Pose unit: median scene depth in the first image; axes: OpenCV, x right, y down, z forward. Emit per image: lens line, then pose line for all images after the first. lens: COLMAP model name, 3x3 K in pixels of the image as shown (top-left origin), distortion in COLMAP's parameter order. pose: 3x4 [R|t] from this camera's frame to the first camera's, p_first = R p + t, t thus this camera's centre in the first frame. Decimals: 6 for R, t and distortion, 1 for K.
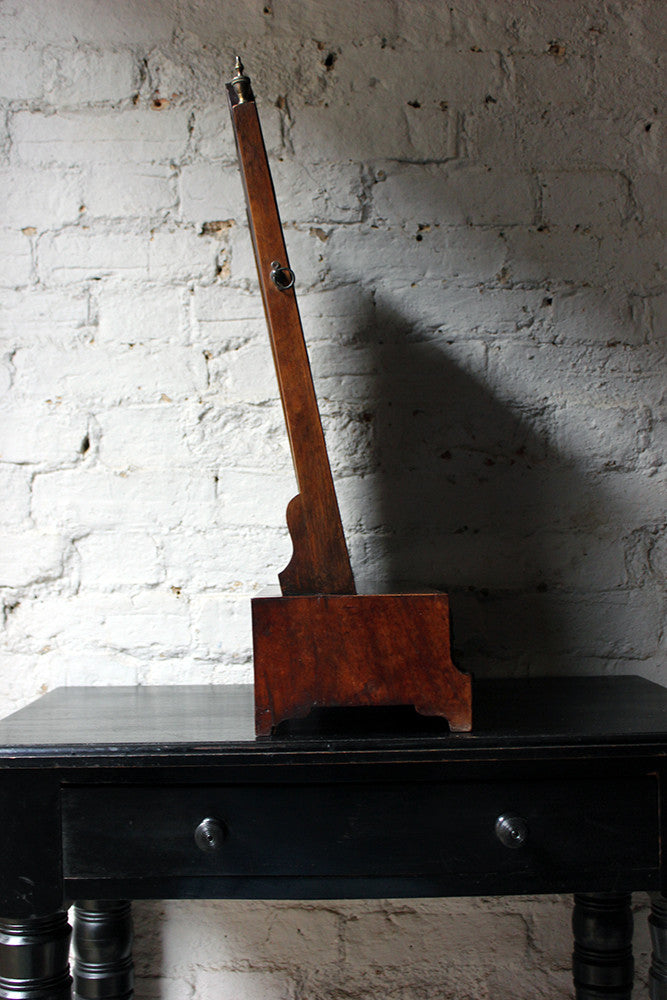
lens RADIAL K [[1197.0, 0, 338.0], [0, 1197.0, 525.0], [0, 0, 1]] dist [-0.030126, 0.000000]
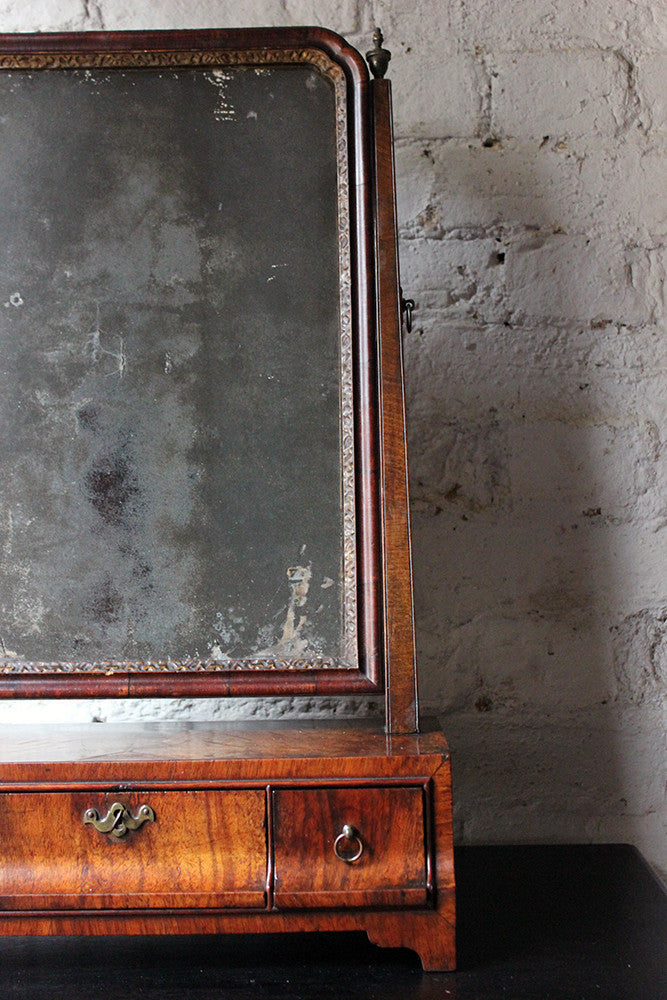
lens RADIAL K [[1400.9, 0, 341.3], [0, 1400.9, 526.9], [0, 0, 1]] dist [-0.004043, 0.000000]
pose [[0.999444, 0.002384, -0.033260, 0.117754], [-0.001049, 0.999195, 0.040100, -0.073544], [0.033328, -0.040043, 0.998642, 0.242937]]
